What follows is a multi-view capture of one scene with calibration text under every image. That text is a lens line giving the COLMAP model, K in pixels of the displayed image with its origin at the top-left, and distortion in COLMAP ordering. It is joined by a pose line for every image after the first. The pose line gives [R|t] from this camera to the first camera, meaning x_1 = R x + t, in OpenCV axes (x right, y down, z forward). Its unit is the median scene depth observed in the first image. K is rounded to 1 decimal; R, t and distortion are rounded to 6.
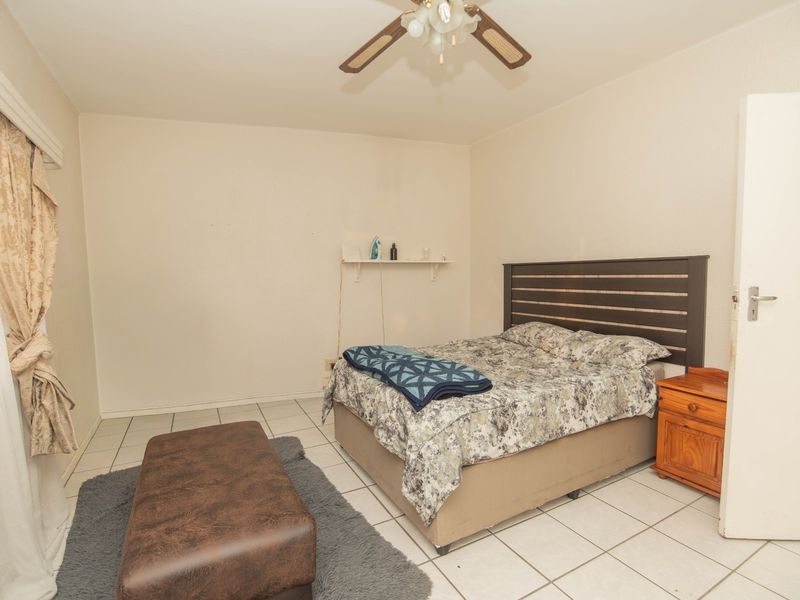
lens RADIAL K [[398.7, 0, 402.4], [0, 398.7, 308.0], [0, 0, 1]] dist [-0.011604, -0.009782]
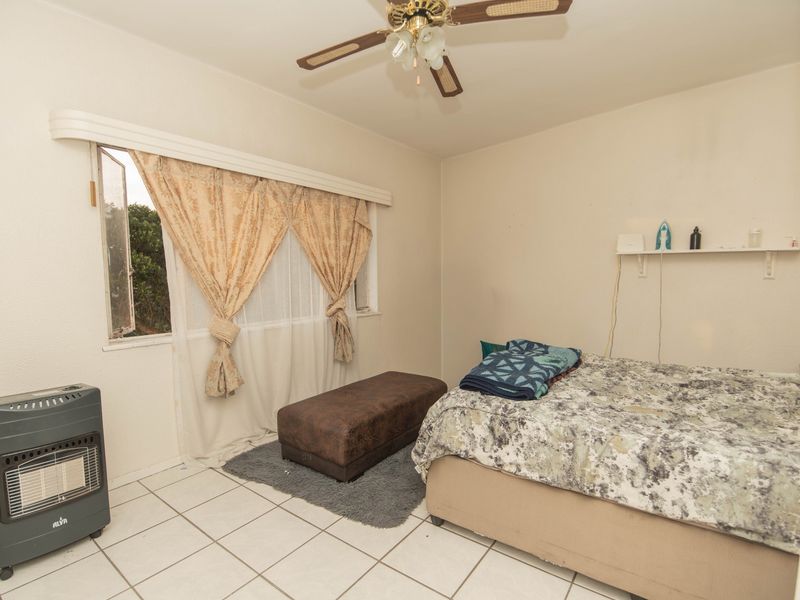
lens RADIAL K [[398.7, 0, 402.4], [0, 398.7, 308.0], [0, 0, 1]] dist [-0.011604, -0.009782]
pose [[0.420641, 0.090007, -0.902751, 0.837004], [-0.073695, 0.995168, 0.064882, -0.032773], [0.904229, 0.039237, 0.425242, 0.355073]]
